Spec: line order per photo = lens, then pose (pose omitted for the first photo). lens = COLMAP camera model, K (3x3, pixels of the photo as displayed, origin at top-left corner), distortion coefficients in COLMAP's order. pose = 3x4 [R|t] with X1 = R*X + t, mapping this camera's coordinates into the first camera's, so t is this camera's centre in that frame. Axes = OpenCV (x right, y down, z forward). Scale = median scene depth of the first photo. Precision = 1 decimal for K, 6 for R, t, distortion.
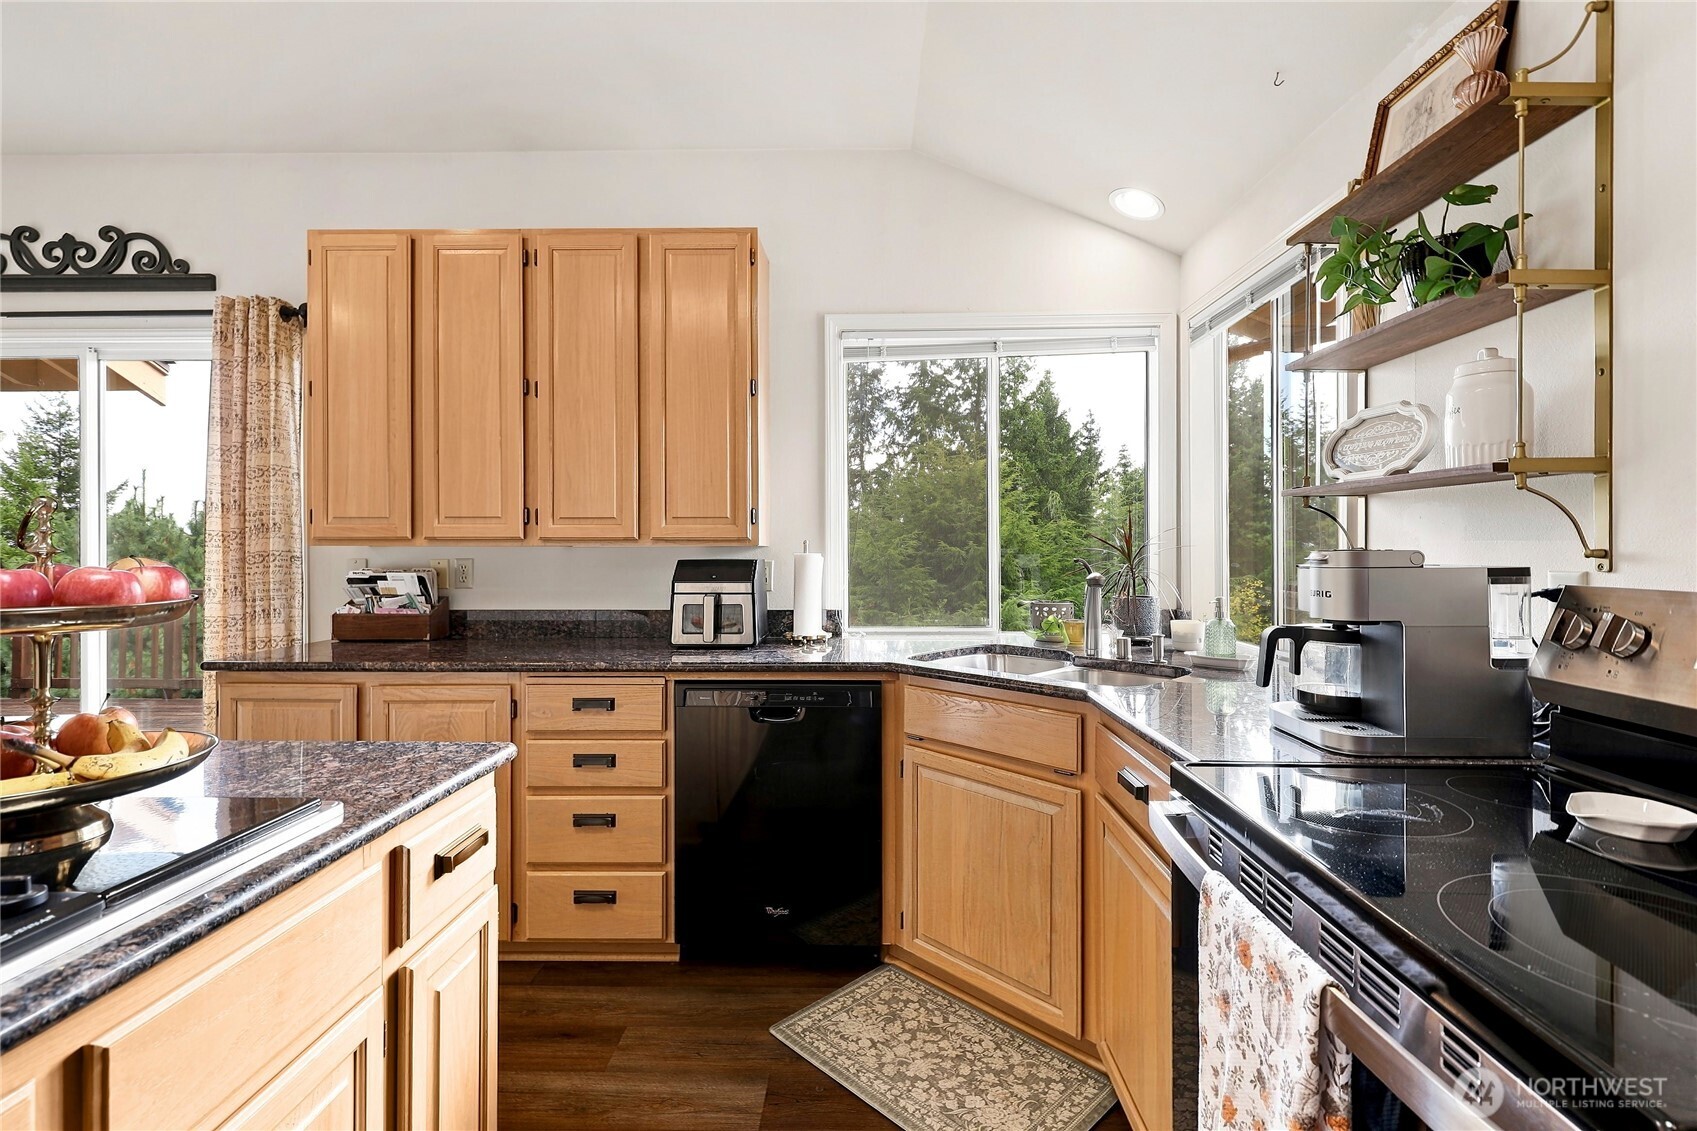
lens RADIAL K [[776.2, 0, 851.9], [0, 776.2, 546.5], [0, 0, 1]] dist [0.011050, -0.000584]
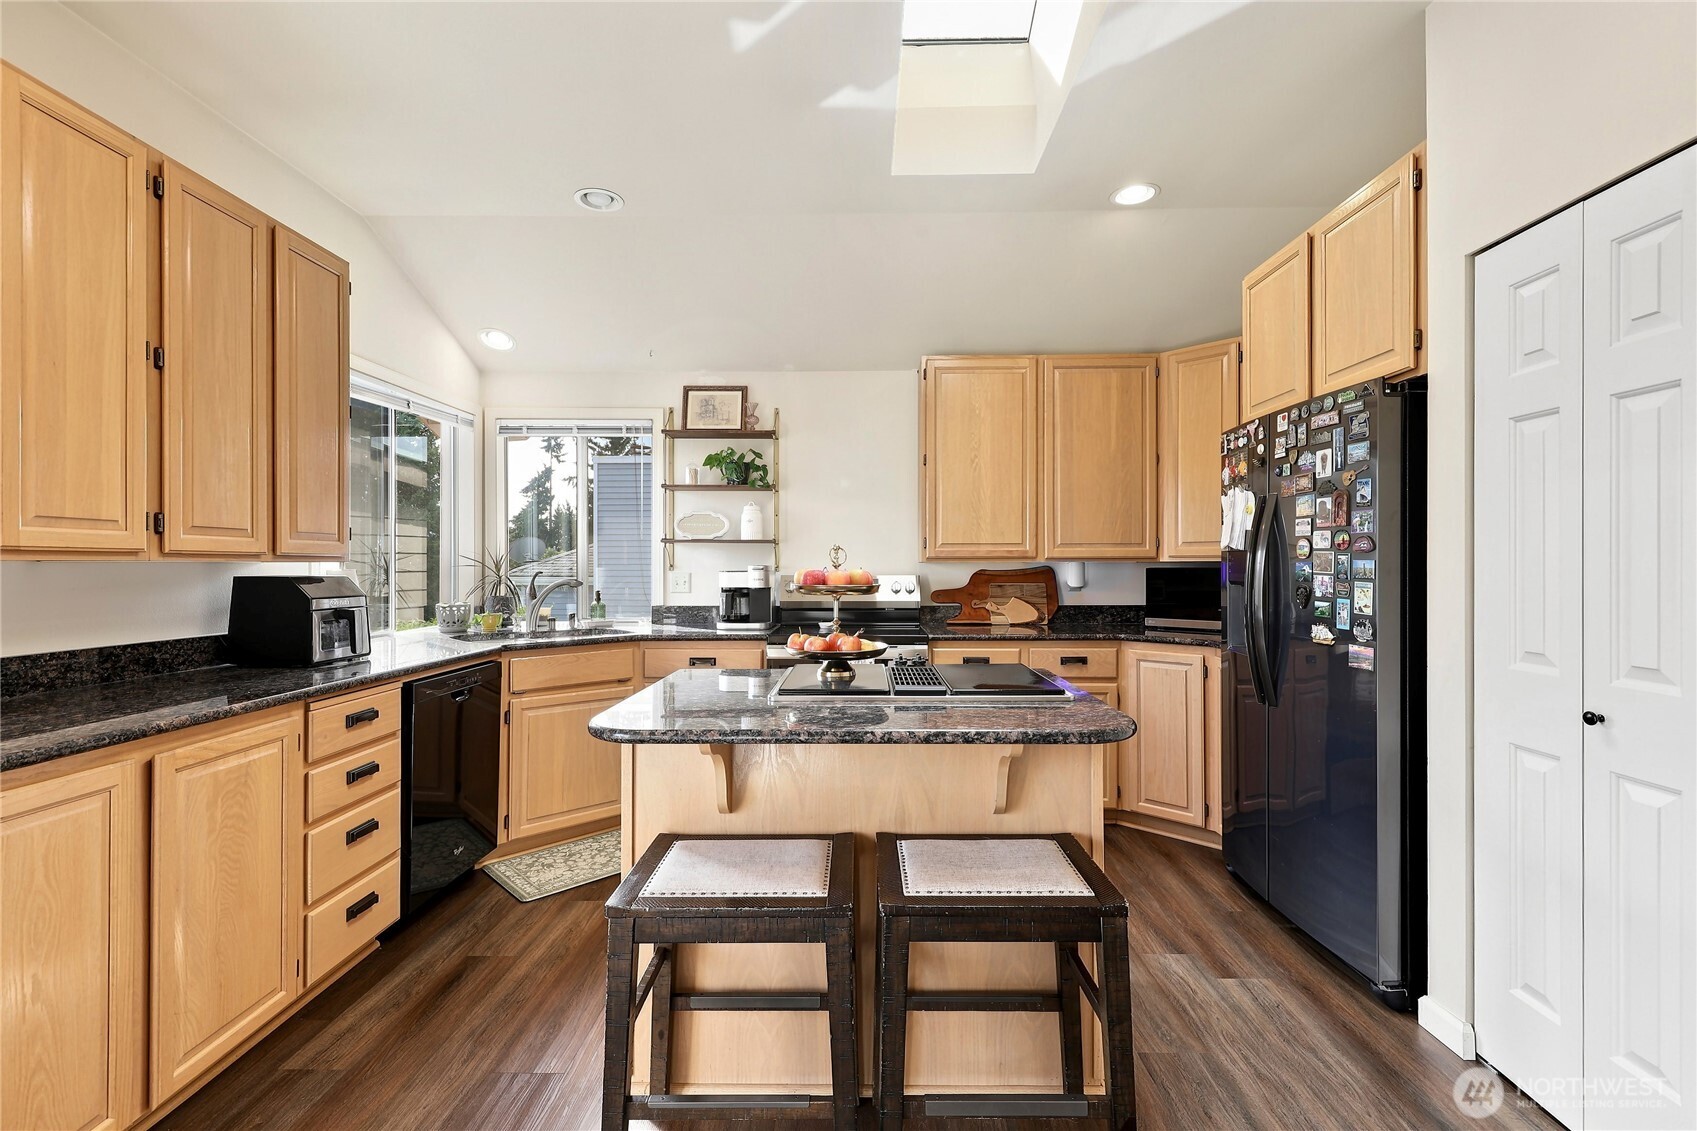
lens RADIAL K [[762.0, 0, 851.4], [0, 762.0, 565.1], [0, 0, 1]] dist [0.012135, -0.001374]
pose [[-0.002959, 0.001060, 0.999995, -1.174459], [-0.001226, 0.999999, -0.001064, 0.003074], [-0.999995, -0.001229, -0.002957, 0.315491]]
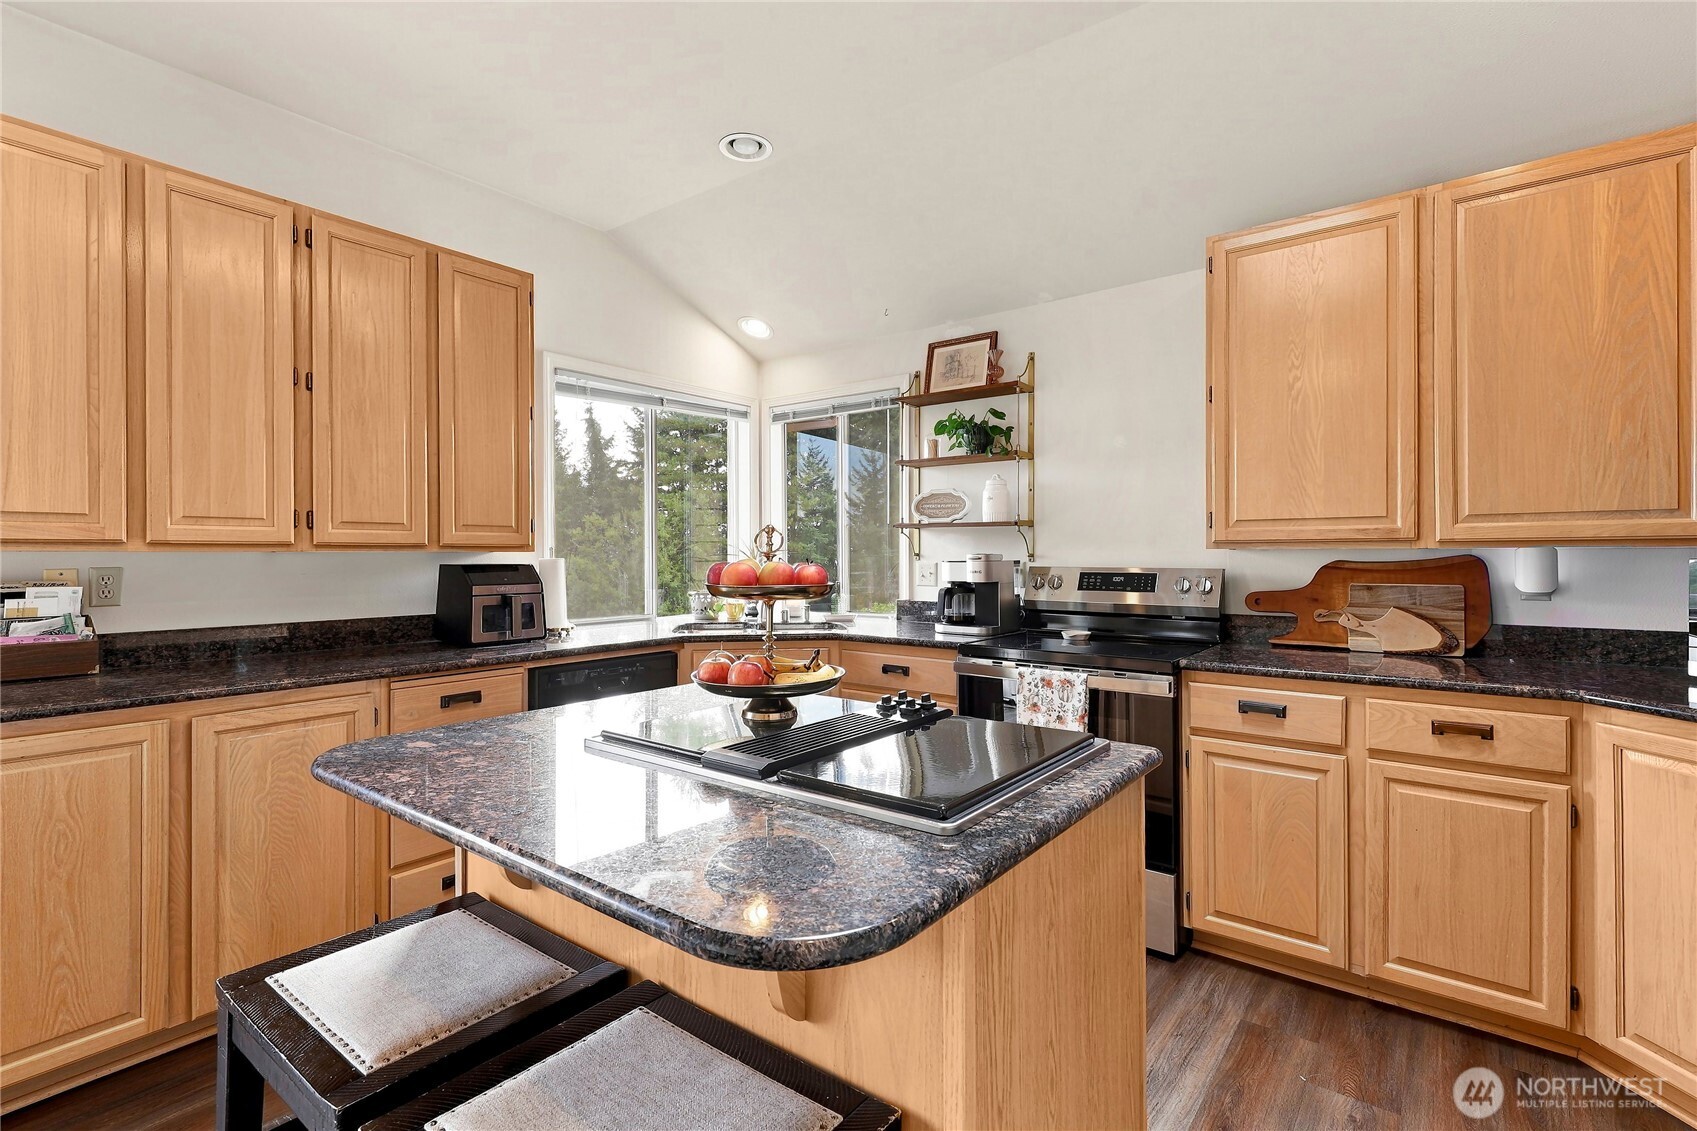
lens RADIAL K [[783.3, 0, 860.5], [0, 783.3, 556.3], [0, 0, 1]] dist [0.011137, -0.000957]
pose [[0.596267, -0.002735, 0.802782, -0.769180], [-0.000289, 0.999993, 0.003622, 0.001182], [-0.802786, -0.002391, 0.596262, -0.079447]]
